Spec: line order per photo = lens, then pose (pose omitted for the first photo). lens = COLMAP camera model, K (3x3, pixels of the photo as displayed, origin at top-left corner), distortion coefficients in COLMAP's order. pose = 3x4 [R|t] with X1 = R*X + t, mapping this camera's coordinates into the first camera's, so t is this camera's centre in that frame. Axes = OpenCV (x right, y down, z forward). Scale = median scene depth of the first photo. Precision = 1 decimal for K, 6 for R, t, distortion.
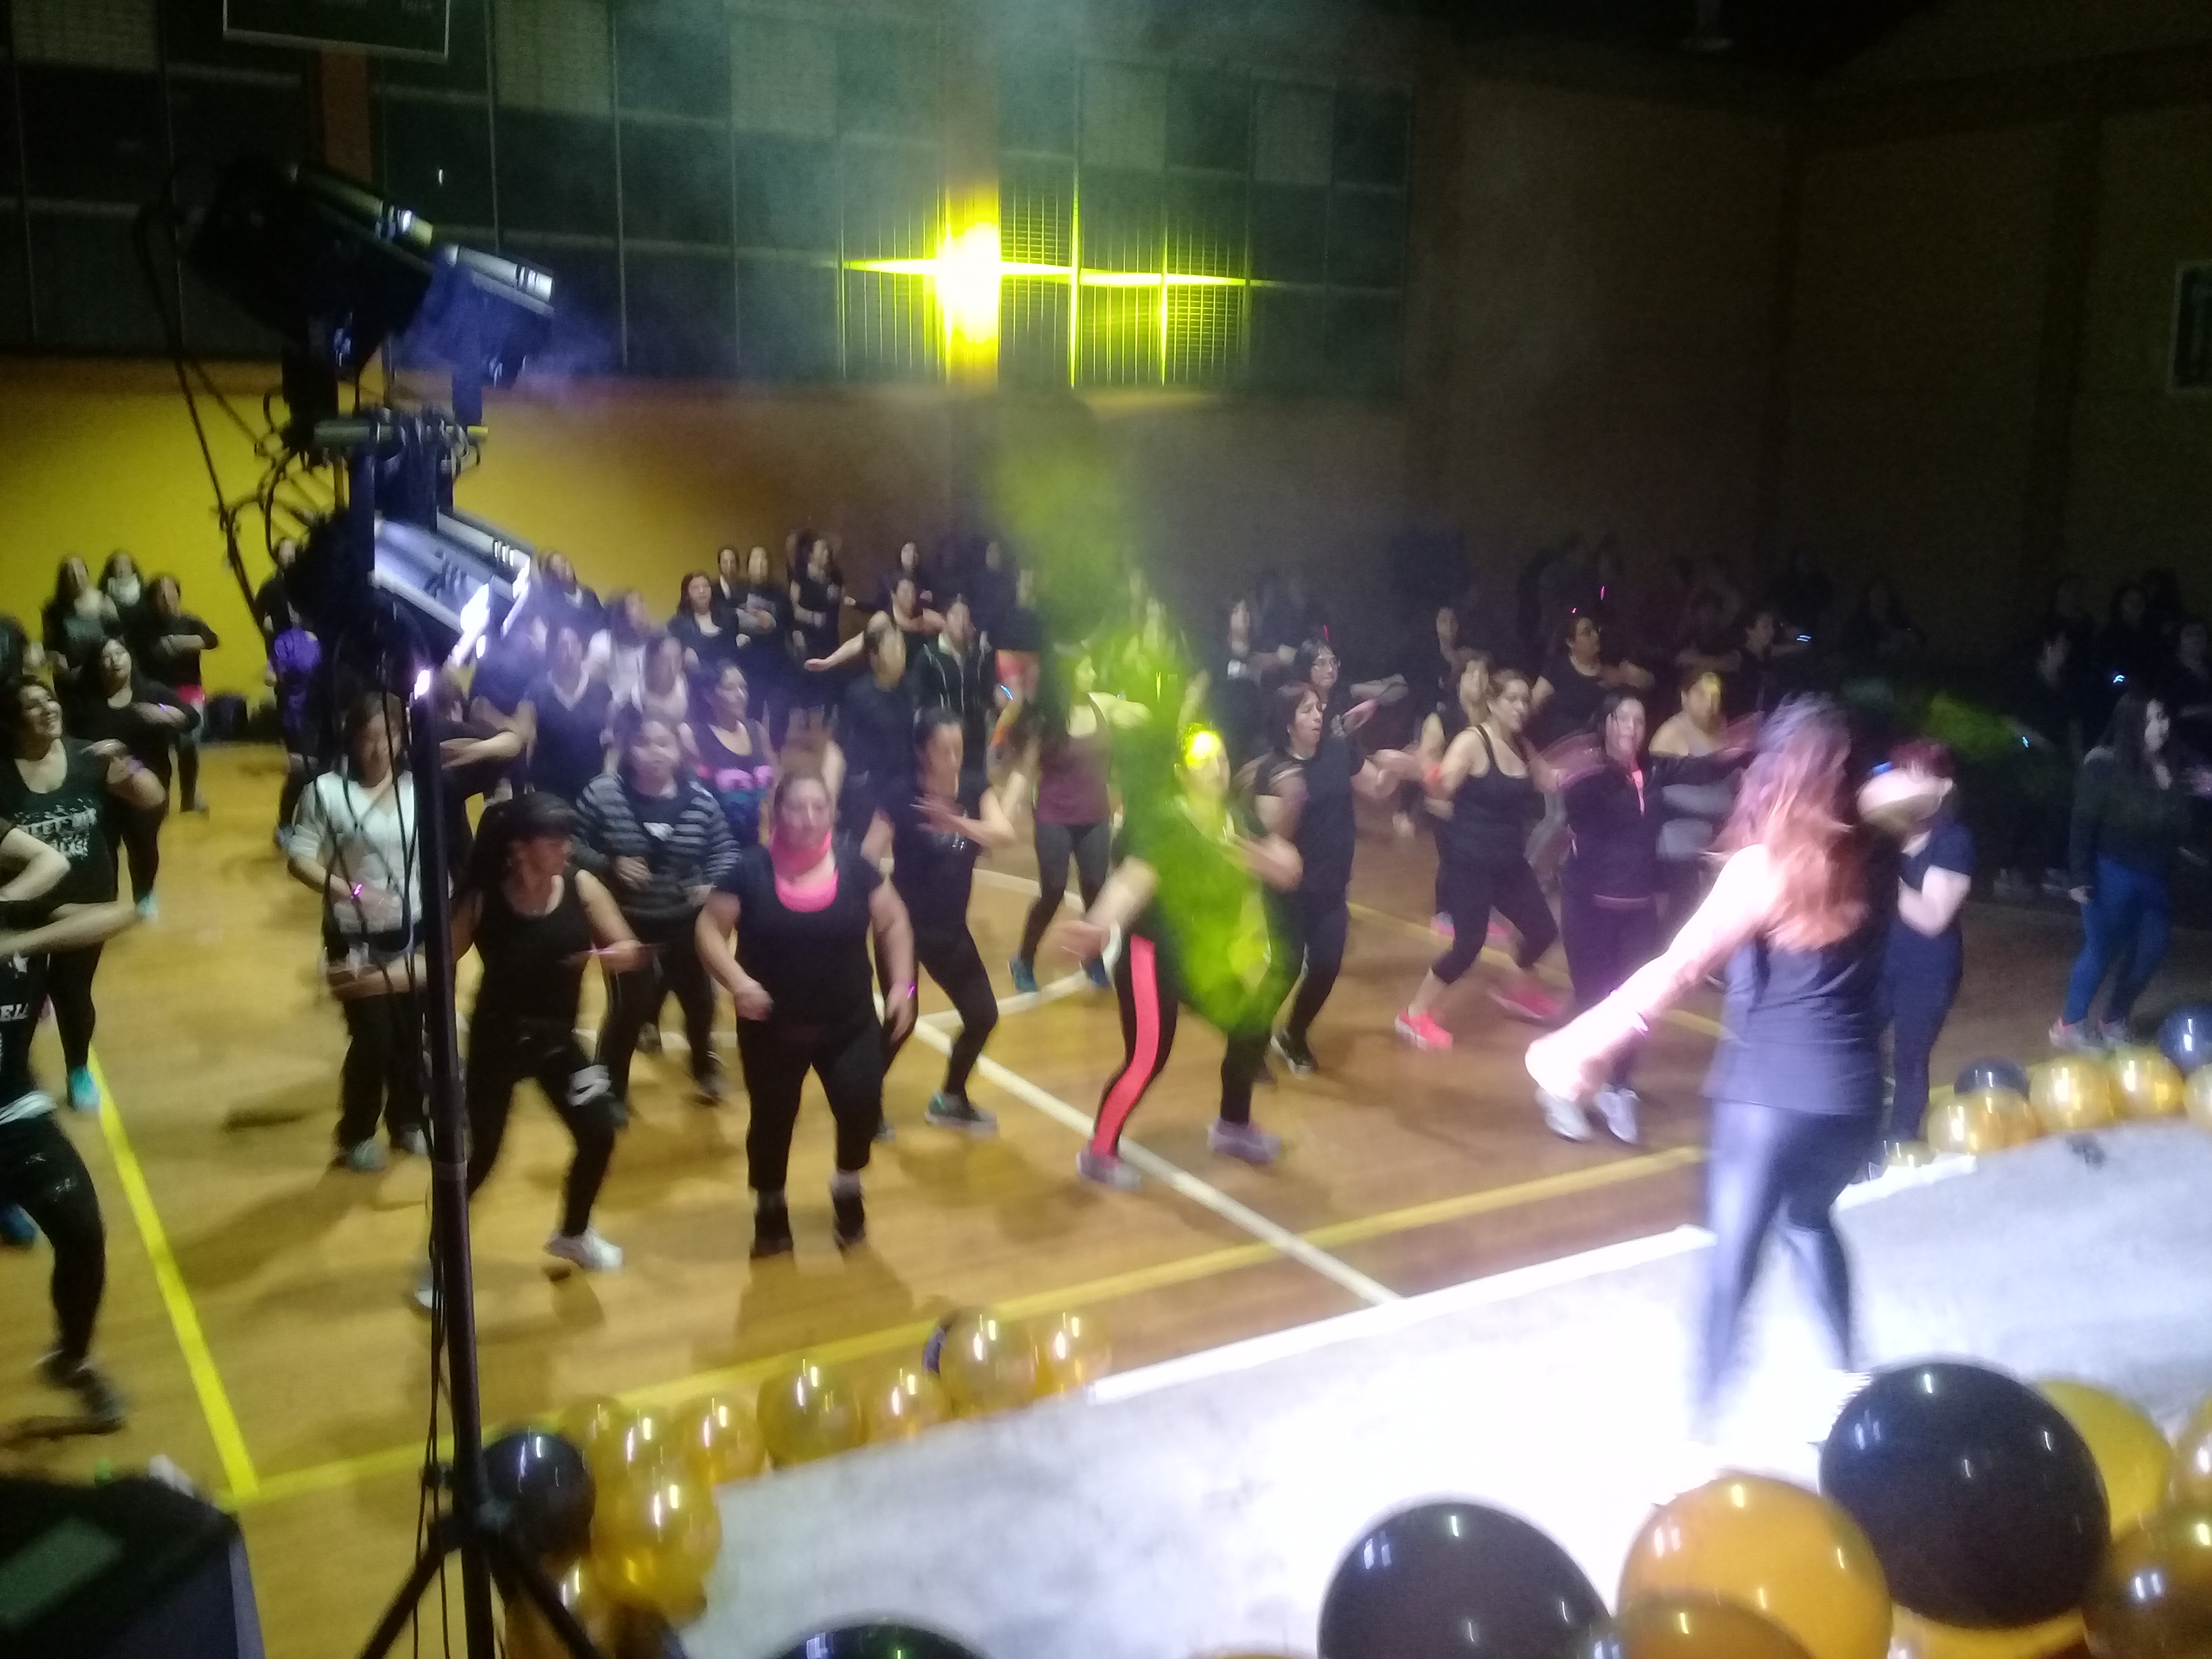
lens RADIAL K [[2031.6, 0, 1106.0], [0, 2031.6, 829.5], [0, 0, 1]] dist [-0.042772, 0.006759]
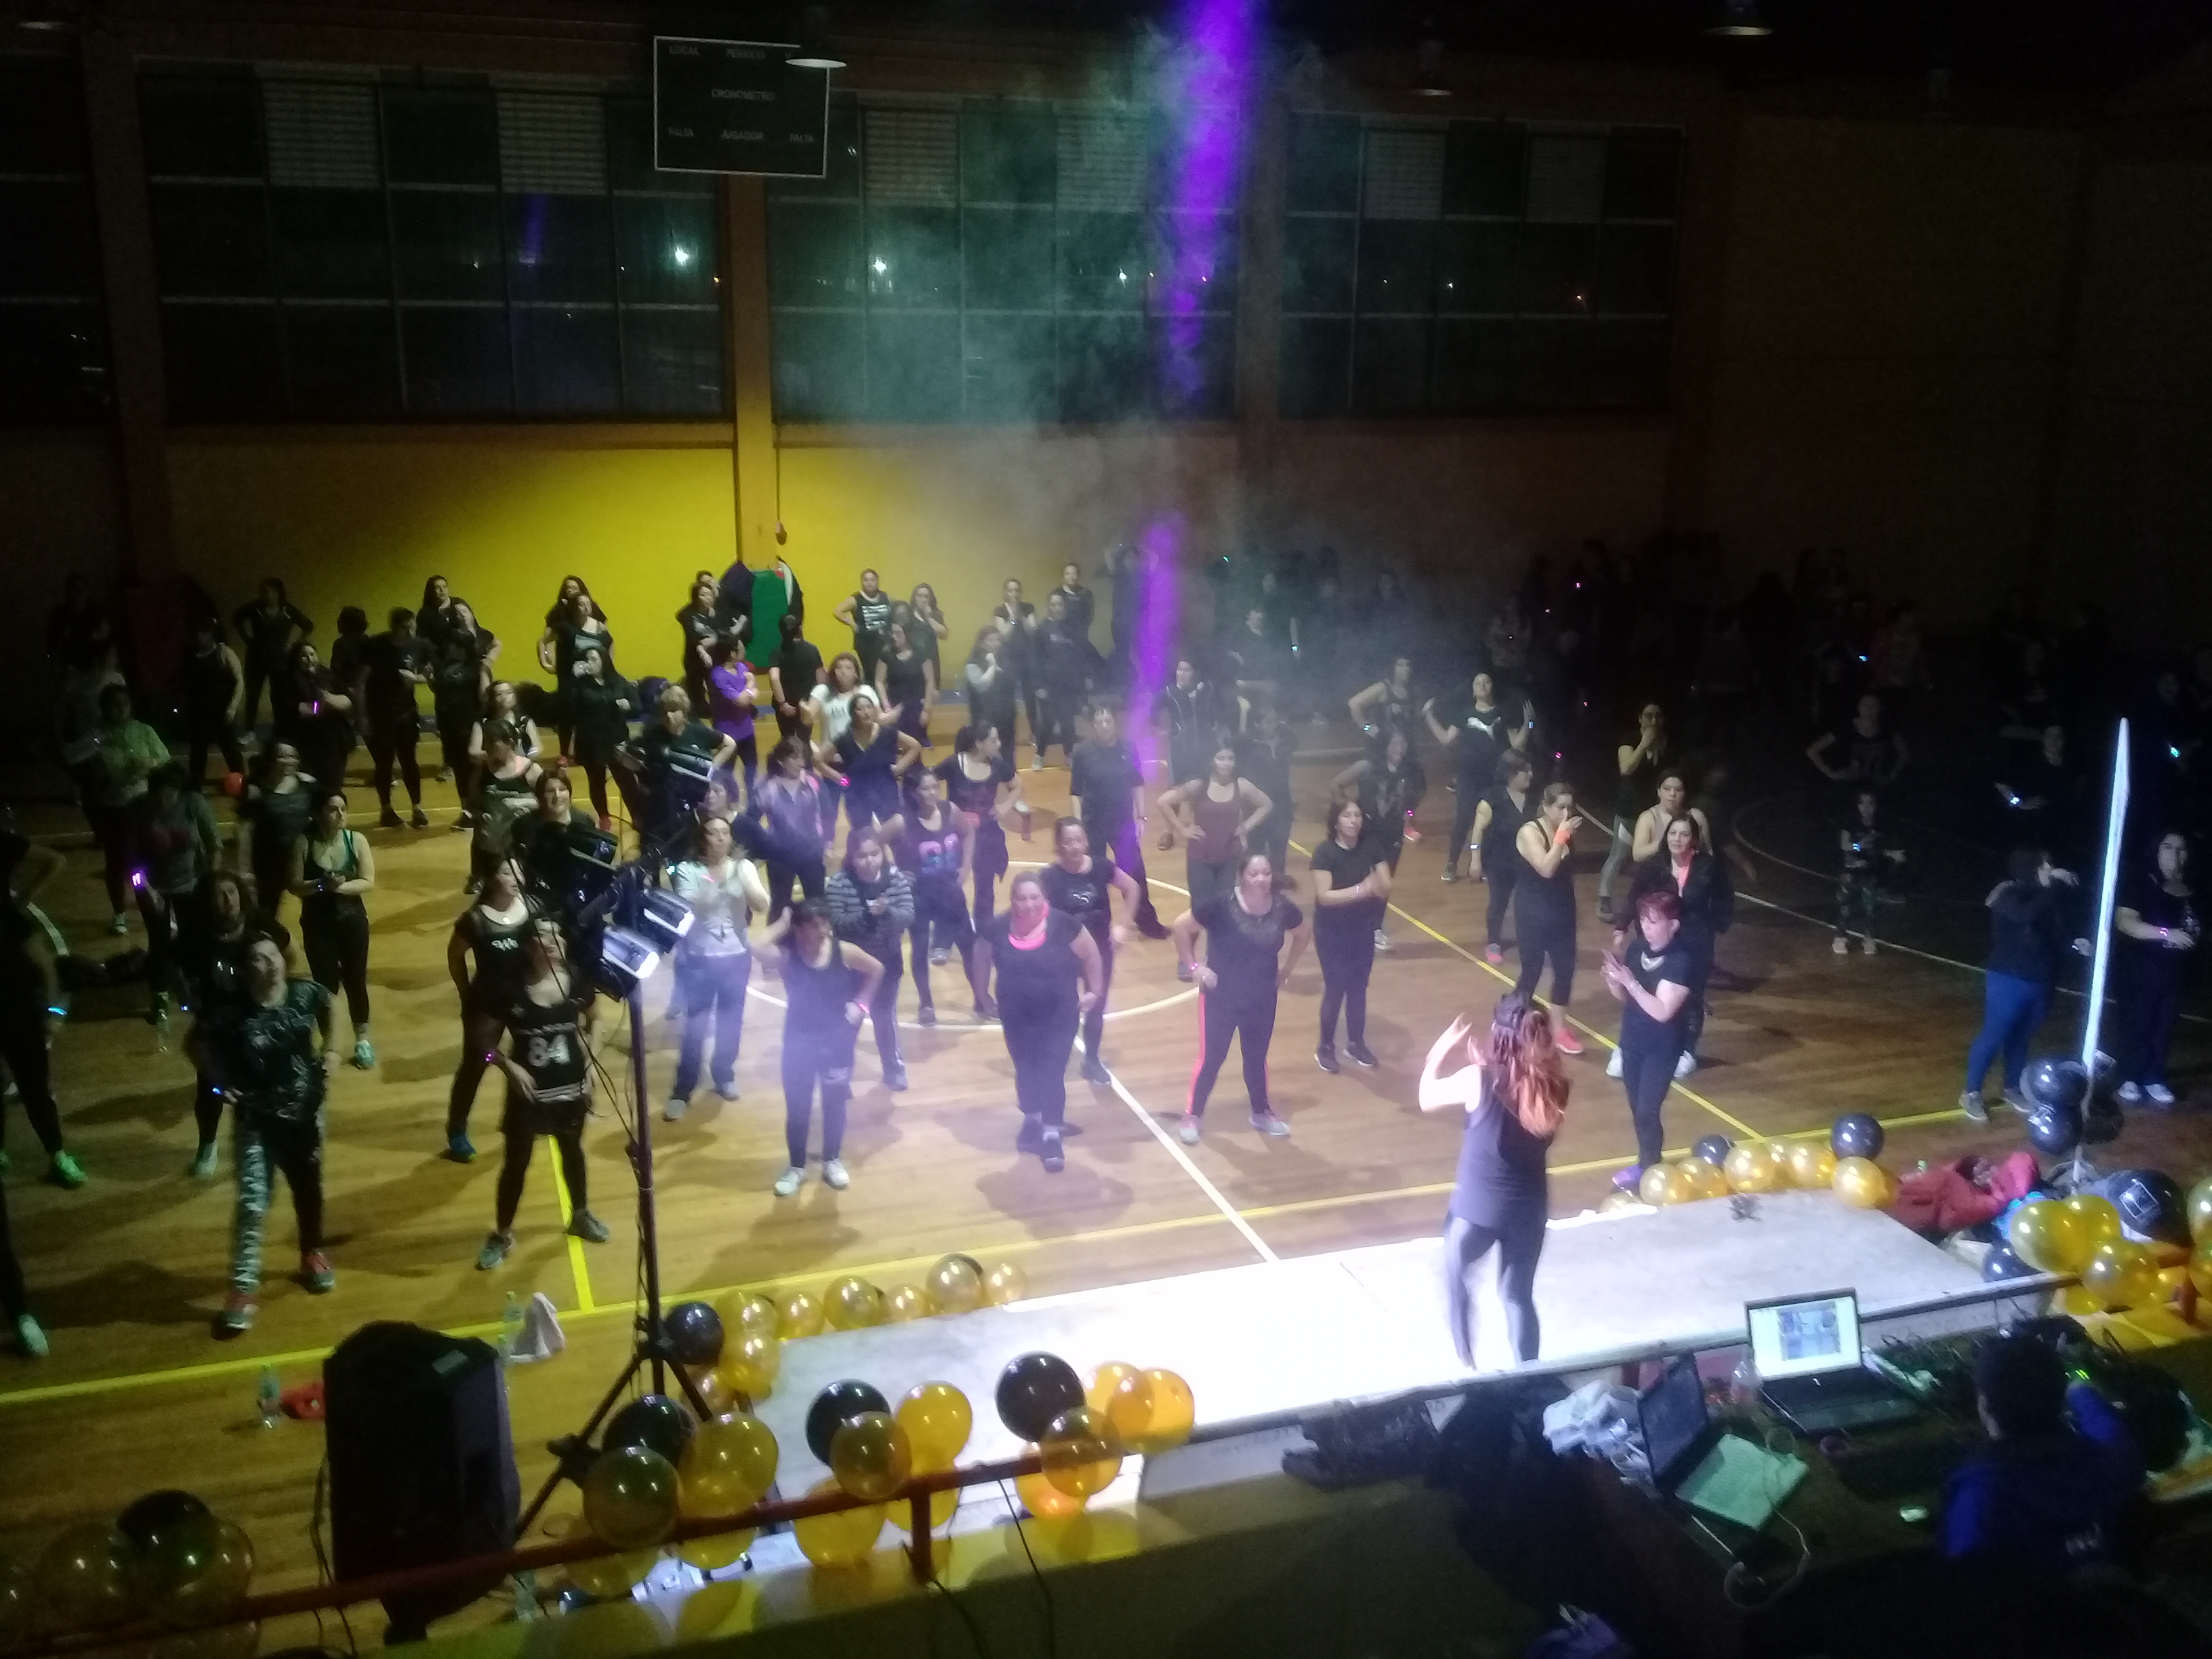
lens RADIAL K [[2031.6, 0, 1106.0], [0, 2031.6, 829.5], [0, 0, 1]] dist [-0.042772, 0.006759]
pose [[0.976346, 0.053538, -0.209483, 0.336022], [-0.037271, 0.996029, 0.080849, -0.232680], [0.212979, -0.071129, 0.974464, -0.564964]]
